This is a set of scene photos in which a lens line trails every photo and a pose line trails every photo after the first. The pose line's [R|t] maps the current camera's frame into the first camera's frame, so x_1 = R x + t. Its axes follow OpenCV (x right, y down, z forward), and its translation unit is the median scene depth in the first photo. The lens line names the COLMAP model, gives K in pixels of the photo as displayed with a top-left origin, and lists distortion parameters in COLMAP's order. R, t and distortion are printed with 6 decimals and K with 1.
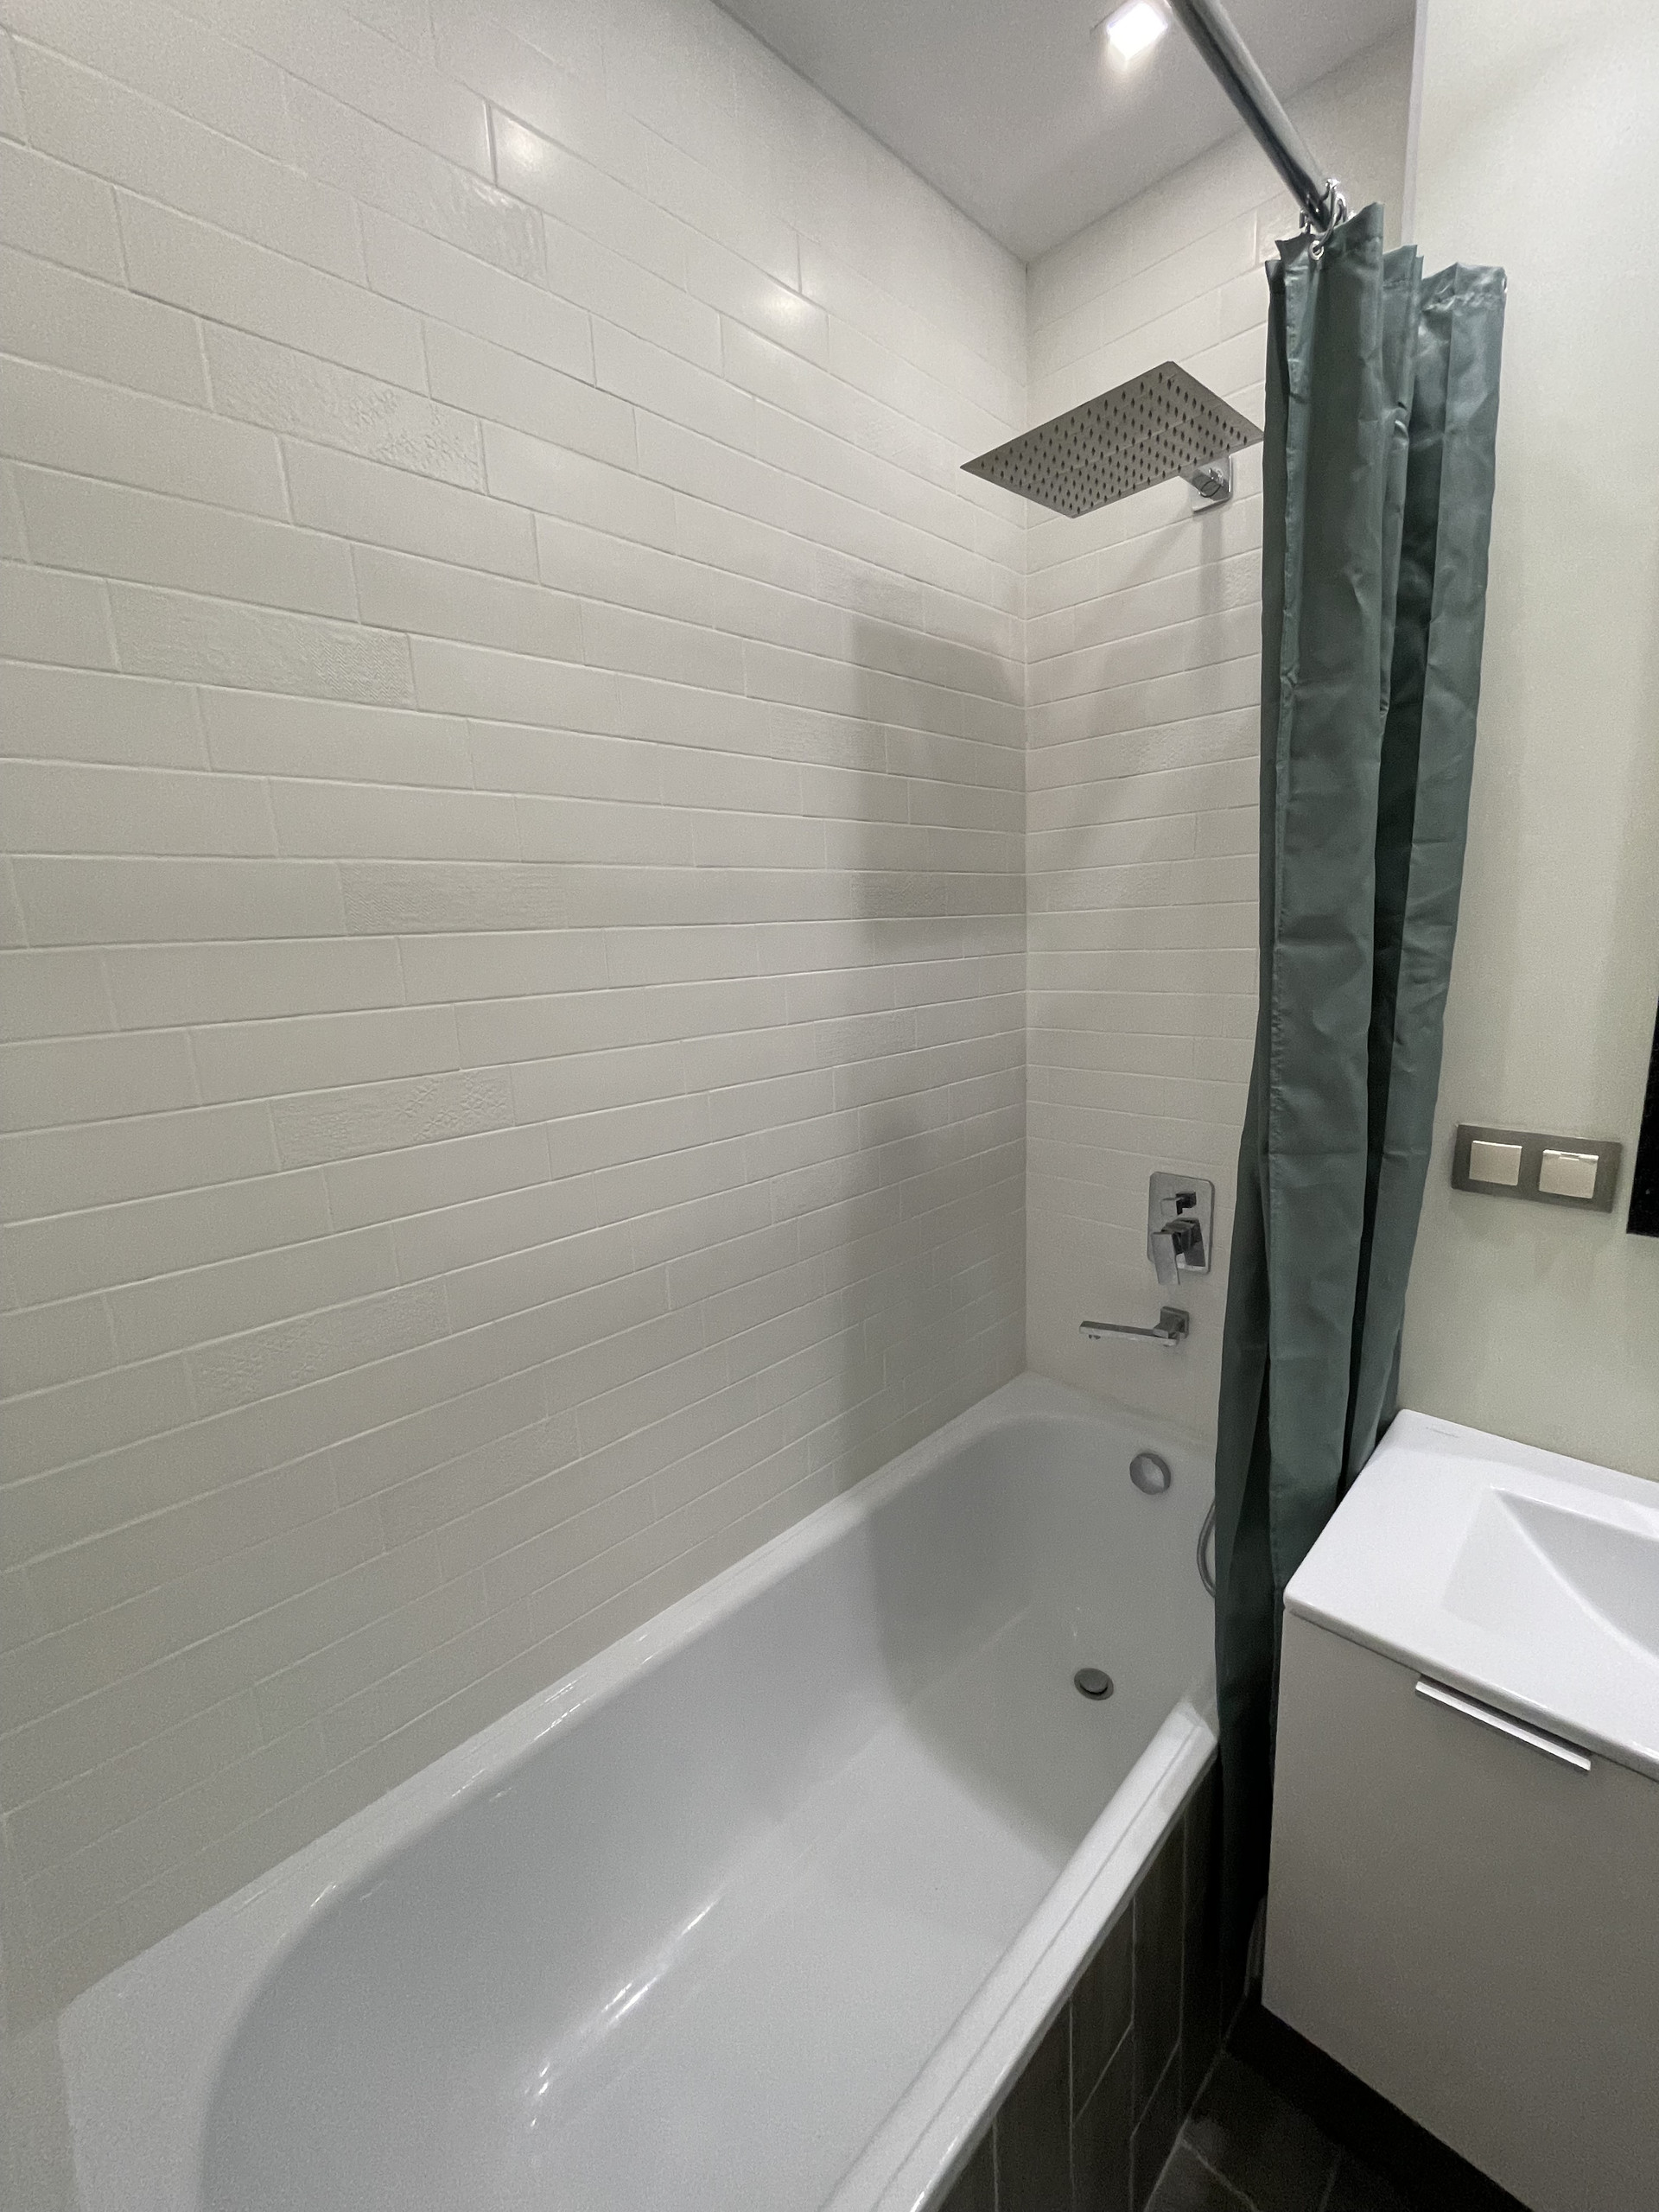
lens RADIAL K [[893.0, 0, 823.8], [0, 893.0, 1109.3], [0, 0, 1]] dist [-0.005944, 0.000751]
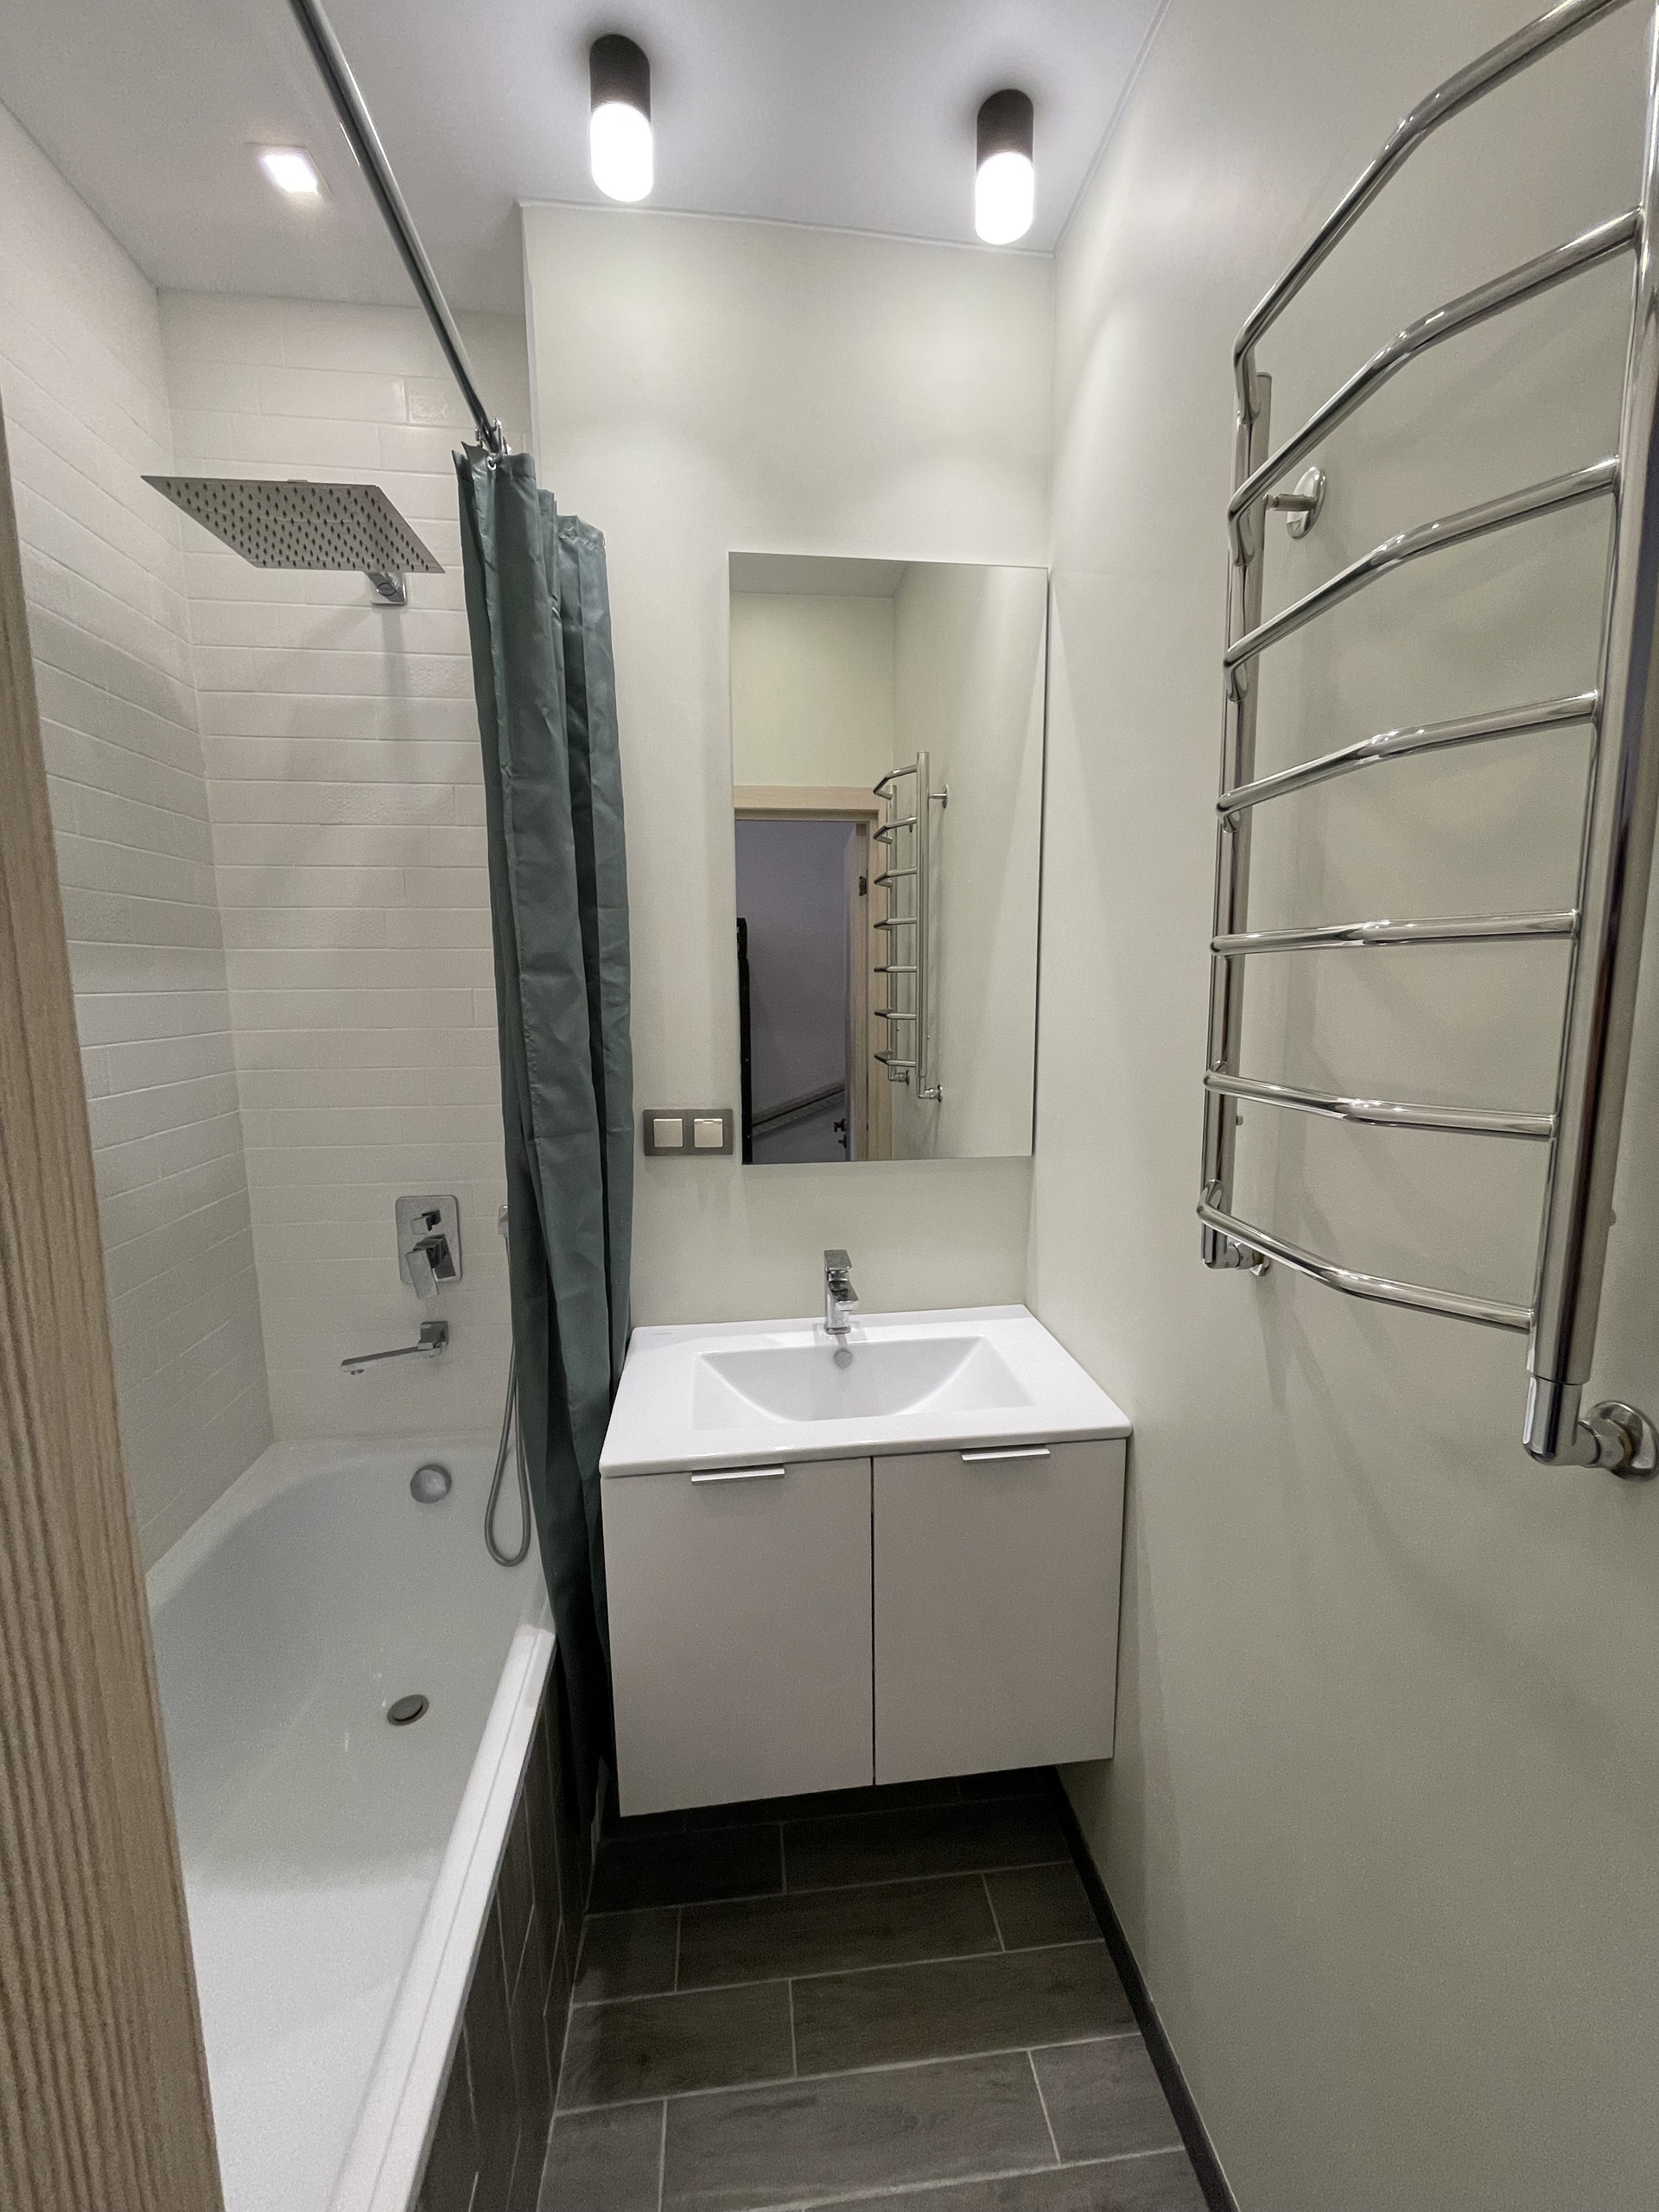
lens RADIAL K [[893.0, 0, 833.4], [0, 893.0, 1102.2], [0, 0, 1]] dist [-0.005944, 0.000751]
pose [[0.615273, -0.067753, 0.785397, -0.224857], [0.132742, 0.990978, -0.018502, 0.077144], [-0.777058, 0.115639, 0.618715, -0.113675]]
